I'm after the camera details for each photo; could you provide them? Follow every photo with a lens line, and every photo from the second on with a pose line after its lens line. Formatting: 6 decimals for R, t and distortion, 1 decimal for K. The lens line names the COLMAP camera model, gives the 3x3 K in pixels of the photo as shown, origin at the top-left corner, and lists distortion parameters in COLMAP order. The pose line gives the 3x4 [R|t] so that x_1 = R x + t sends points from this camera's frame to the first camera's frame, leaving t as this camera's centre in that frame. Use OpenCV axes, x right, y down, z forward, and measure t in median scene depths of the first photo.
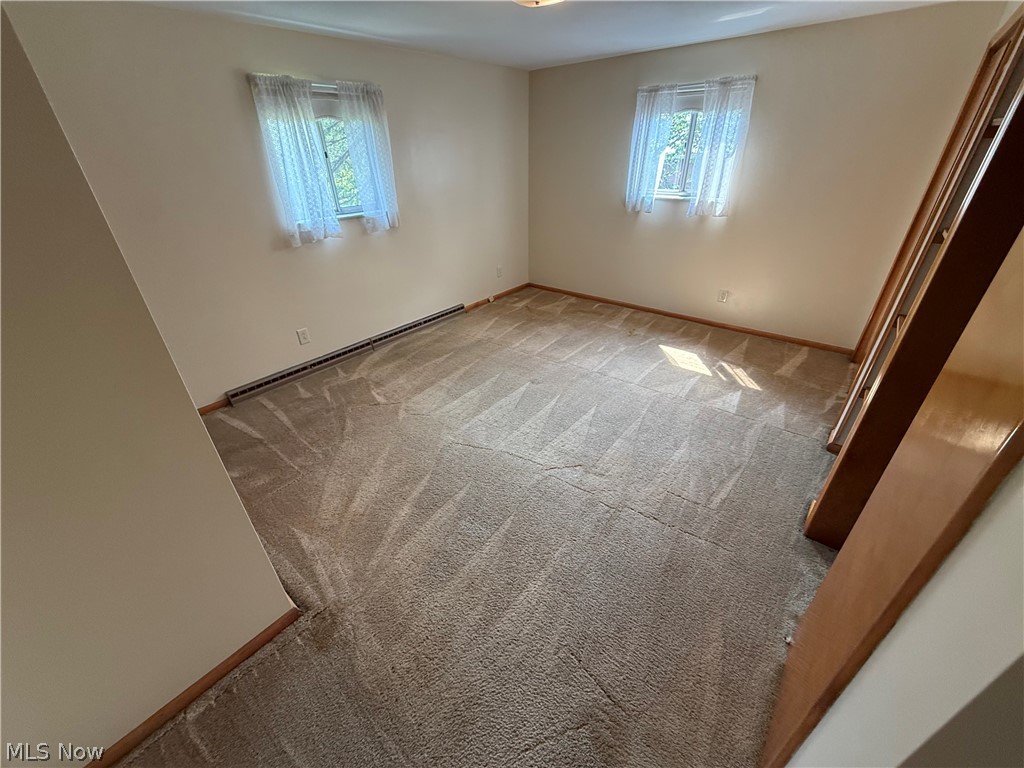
lens RADIAL K [[408.9, 0, 507.9], [0, 408.9, 384.3], [0, 0, 1]] dist [0.001423, 0.000040]
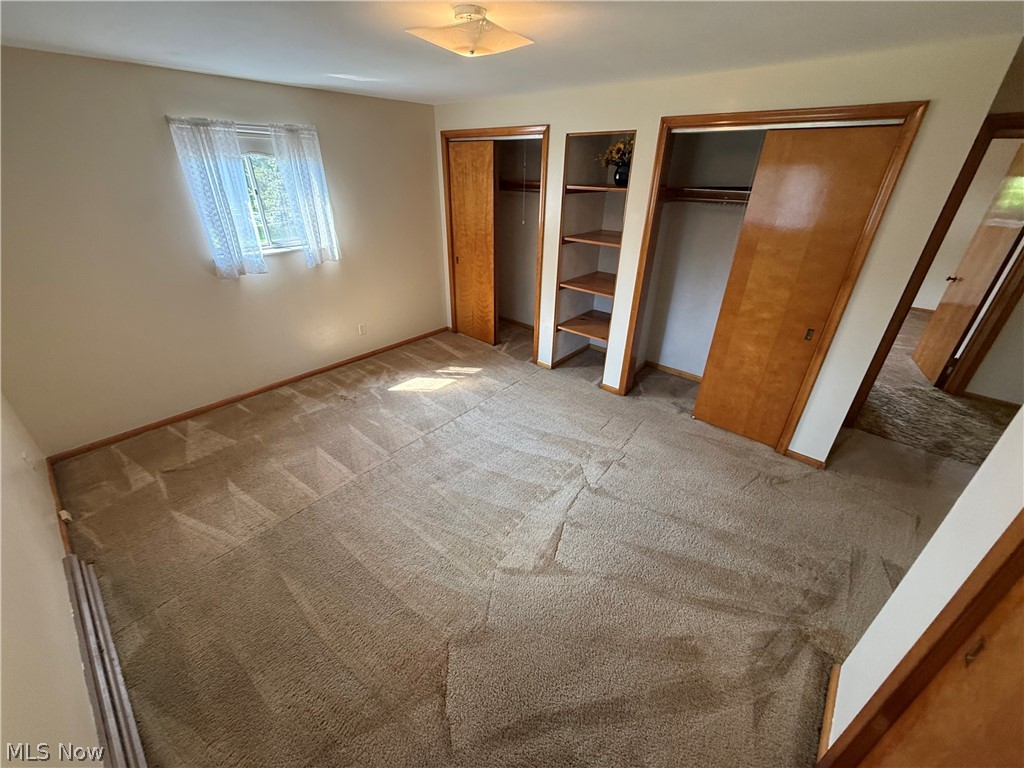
lens RADIAL K [[409.7, 0, 507.9], [0, 409.7, 384.5], [0, 0, 1]] dist [0.002523, -0.000461]
pose [[0.026168, -0.446831, 0.894236, -0.672528], [0.491149, 0.784876, 0.377813, -0.456590], [-0.870682, 0.429316, 0.239999, 0.694505]]
